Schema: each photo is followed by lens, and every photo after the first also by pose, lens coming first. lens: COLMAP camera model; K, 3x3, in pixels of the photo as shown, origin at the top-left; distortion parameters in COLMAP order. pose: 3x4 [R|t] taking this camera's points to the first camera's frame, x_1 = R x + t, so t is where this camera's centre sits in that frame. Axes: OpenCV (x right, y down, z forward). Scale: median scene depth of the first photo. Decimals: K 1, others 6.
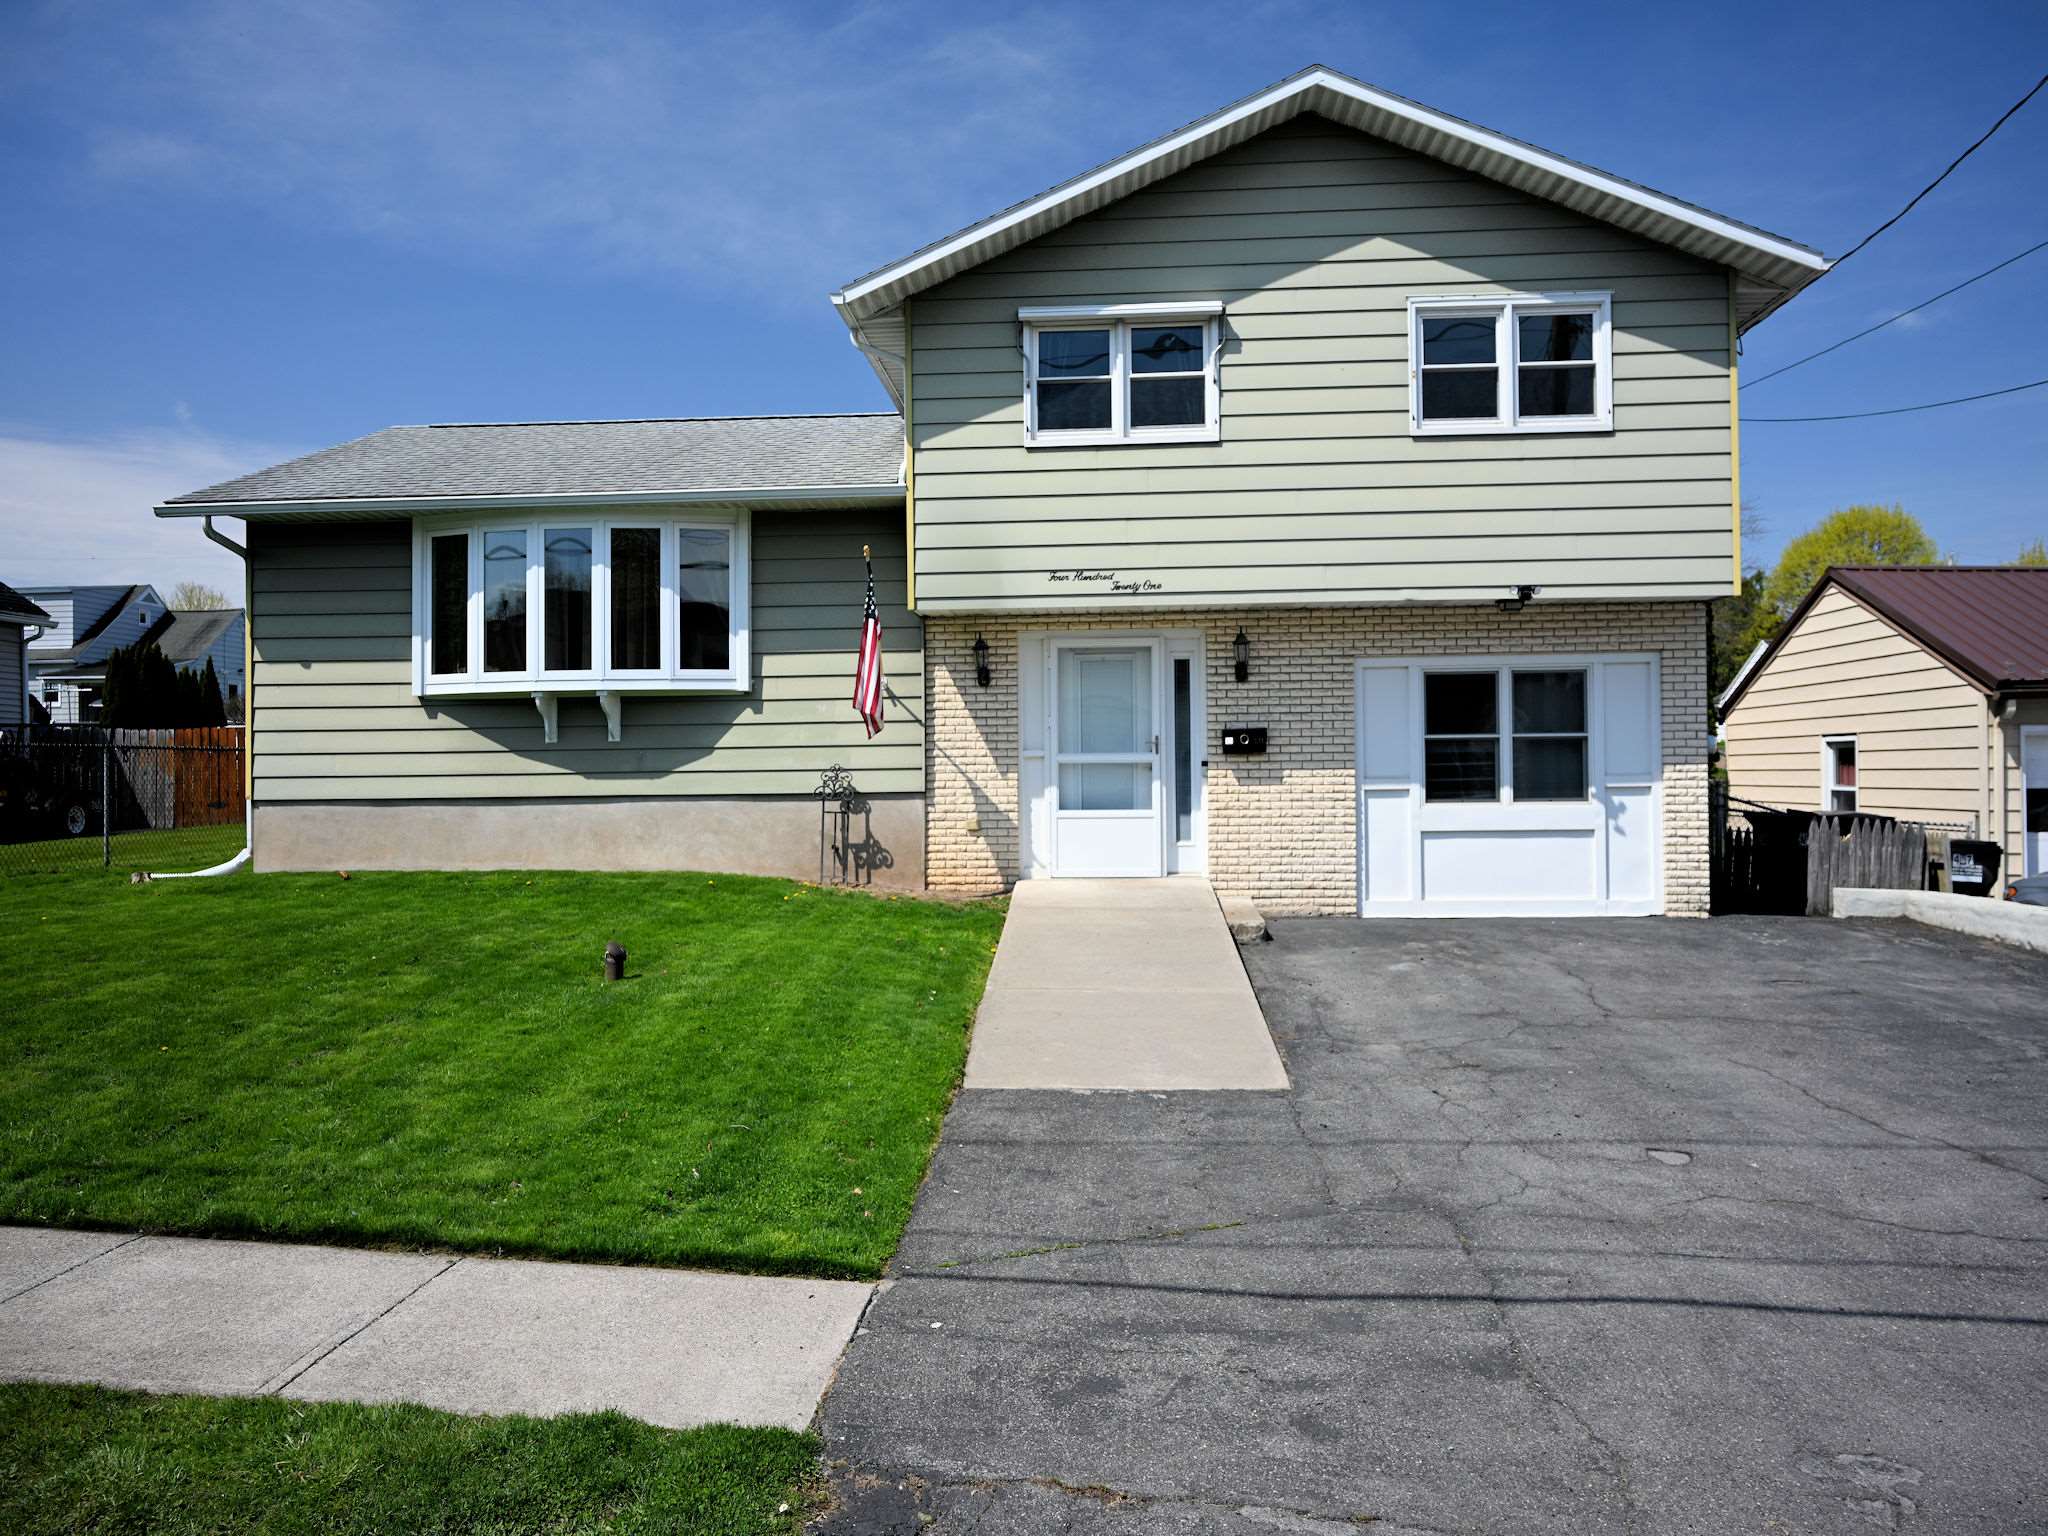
lens RADIAL K [[1447.7, 0, 1024.0], [0, 1447.7, 768.0], [0, 0, 1]] dist [-0.003810, 0.000214]
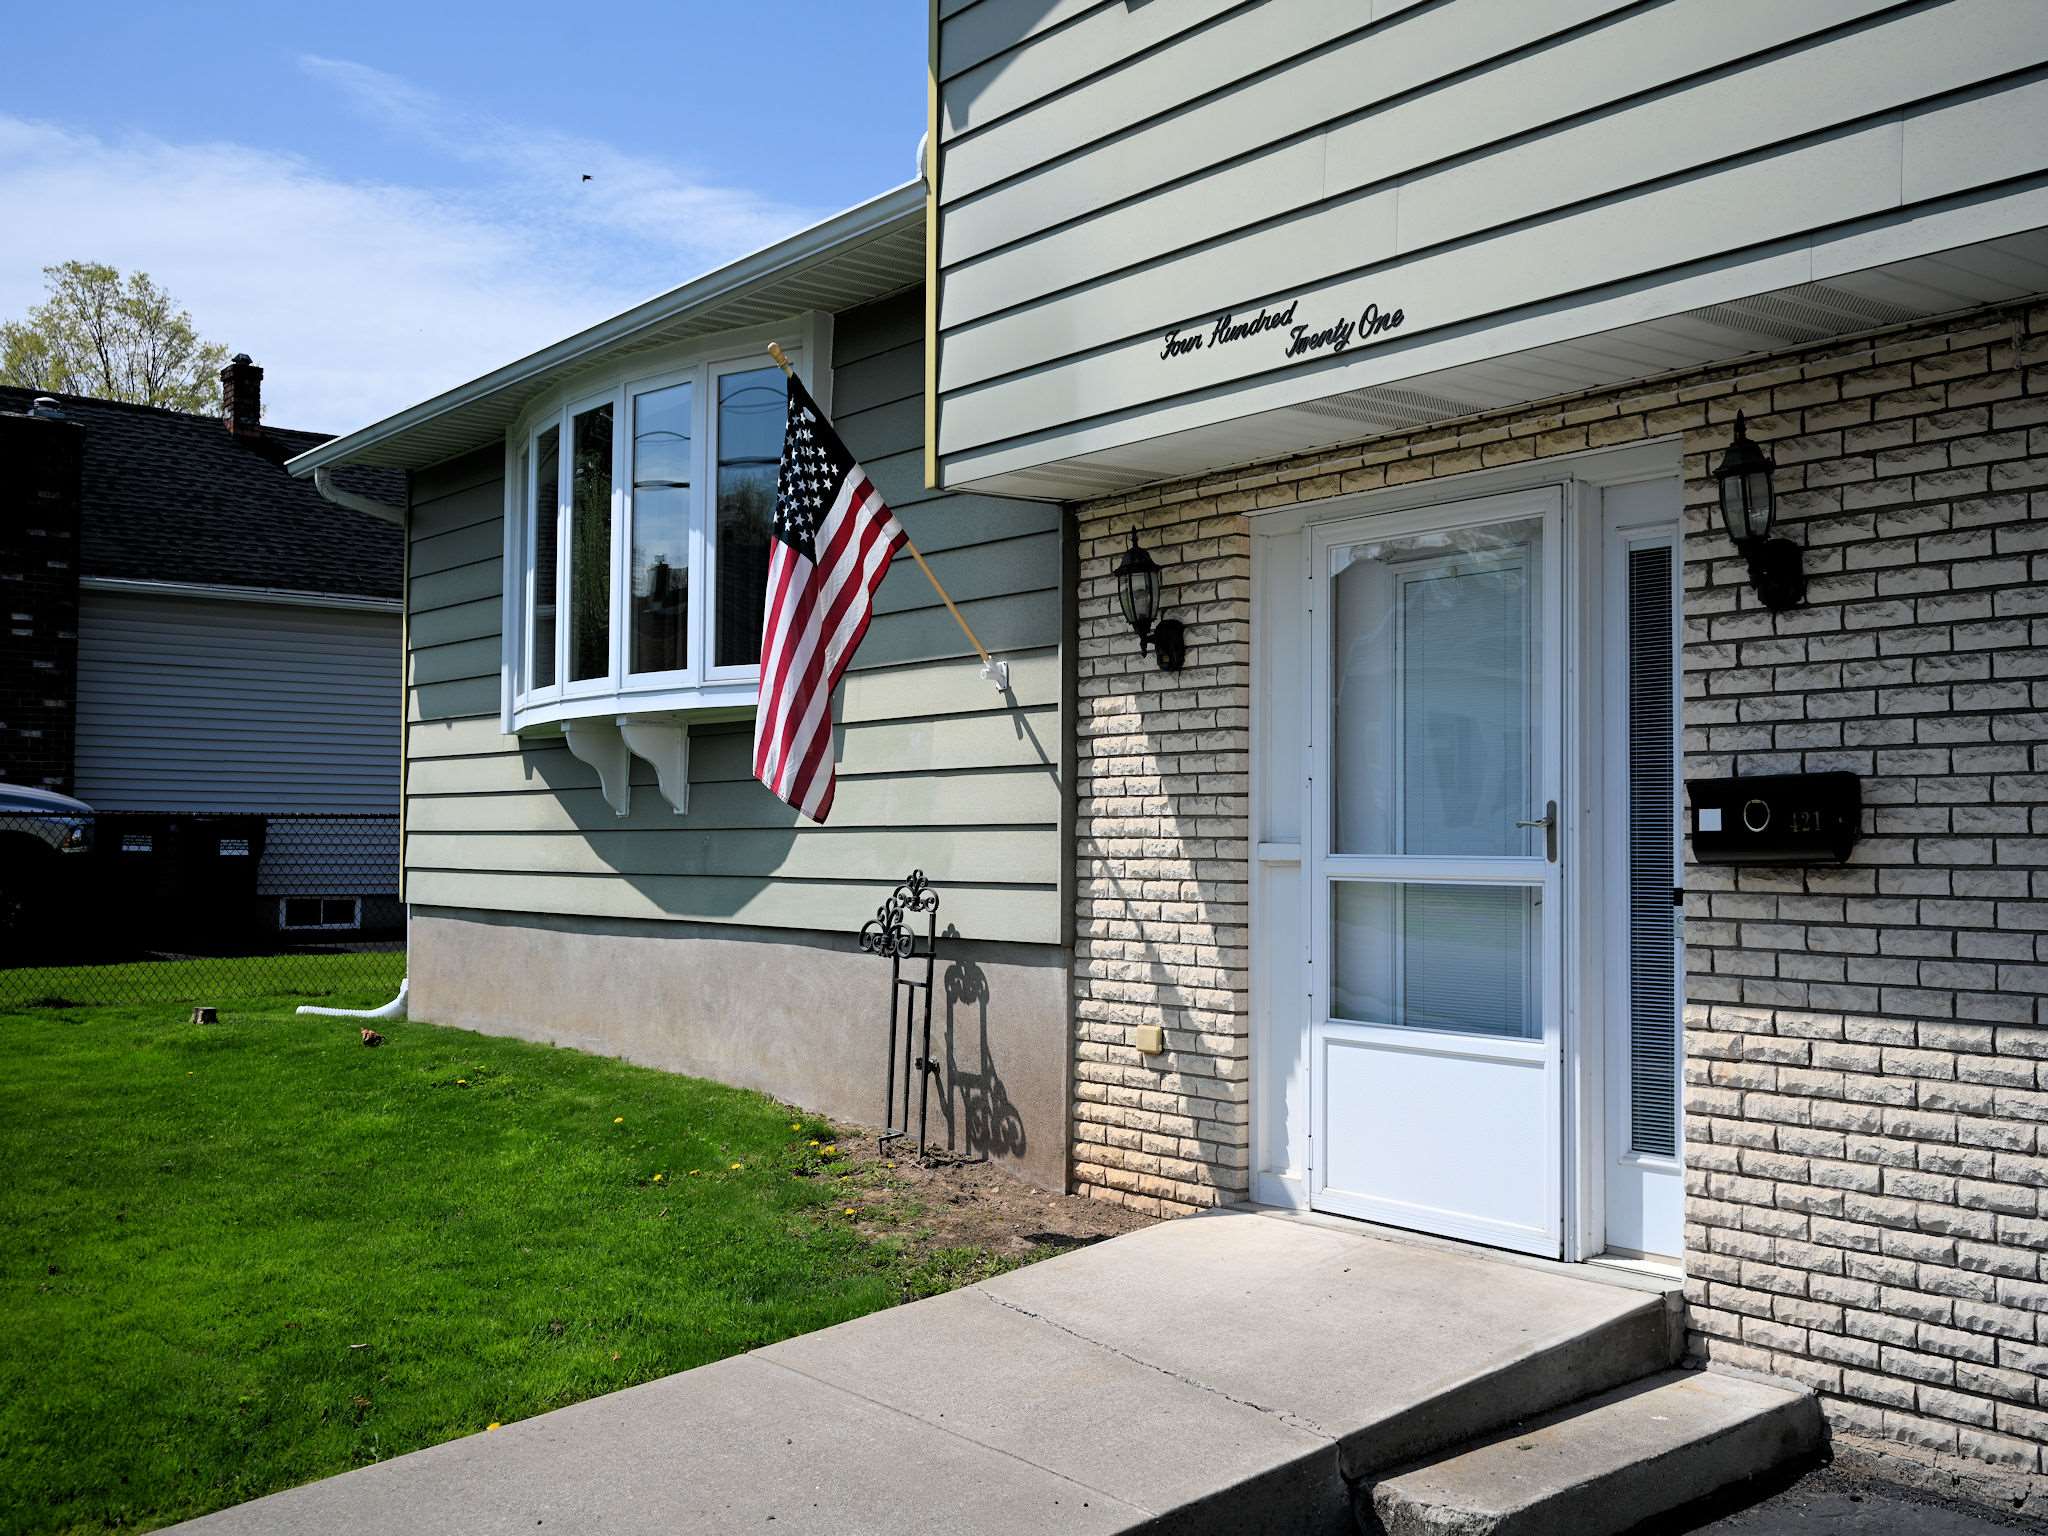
lens RADIAL K [[2097.5, 0, 1024.0], [0, 2097.5, 768.0], [0, 0, 1]] dist [-0.023477, 0.008717]
pose [[0.647263, -0.014367, -0.762131, 0.362000], [-0.006056, 0.999694, -0.023989, -0.018065], [0.762242, 0.020143, 0.646978, 0.623880]]
